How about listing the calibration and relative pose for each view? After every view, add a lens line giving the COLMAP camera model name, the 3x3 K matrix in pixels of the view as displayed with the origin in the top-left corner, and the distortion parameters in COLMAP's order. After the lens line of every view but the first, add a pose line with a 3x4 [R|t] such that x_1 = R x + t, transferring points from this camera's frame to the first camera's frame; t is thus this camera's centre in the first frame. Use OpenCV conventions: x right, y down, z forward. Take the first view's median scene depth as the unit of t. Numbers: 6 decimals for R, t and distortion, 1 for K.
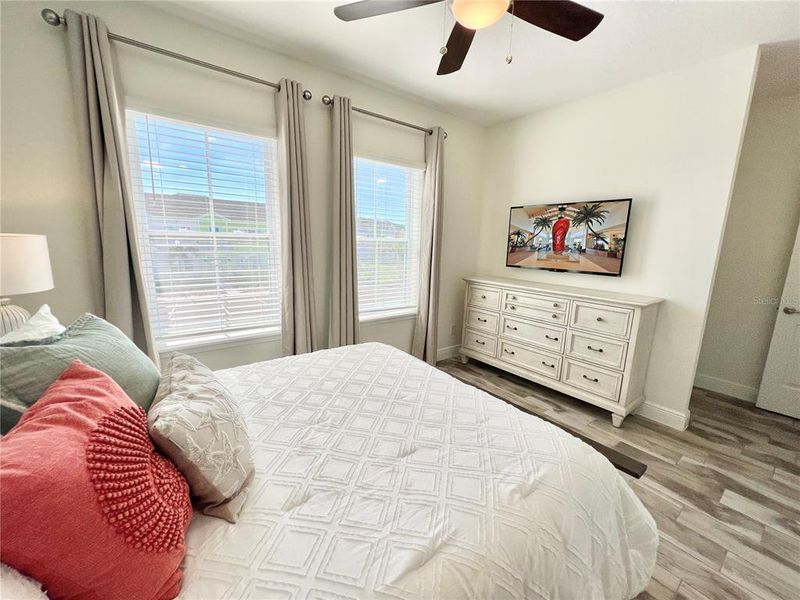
lens RADIAL K [[320.8, 0, 399.7], [0, 320.8, 297.7], [0, 0, 1]] dist [0.003276, 0.000351]
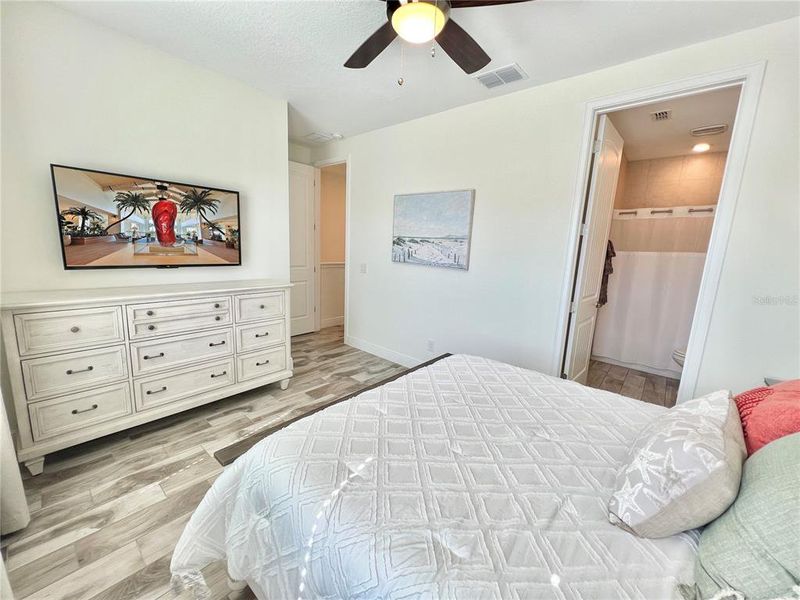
lens RADIAL K [[320.8, 0, 399.1], [0, 320.8, 303.2], [0, 0, 1]] dist [0.003276, 0.000351]
pose [[-0.221335, -0.210804, 0.952141, -0.426134], [0.119701, 0.963101, 0.241056, -0.126907], [-0.967824, 0.167326, -0.187934, 0.643798]]
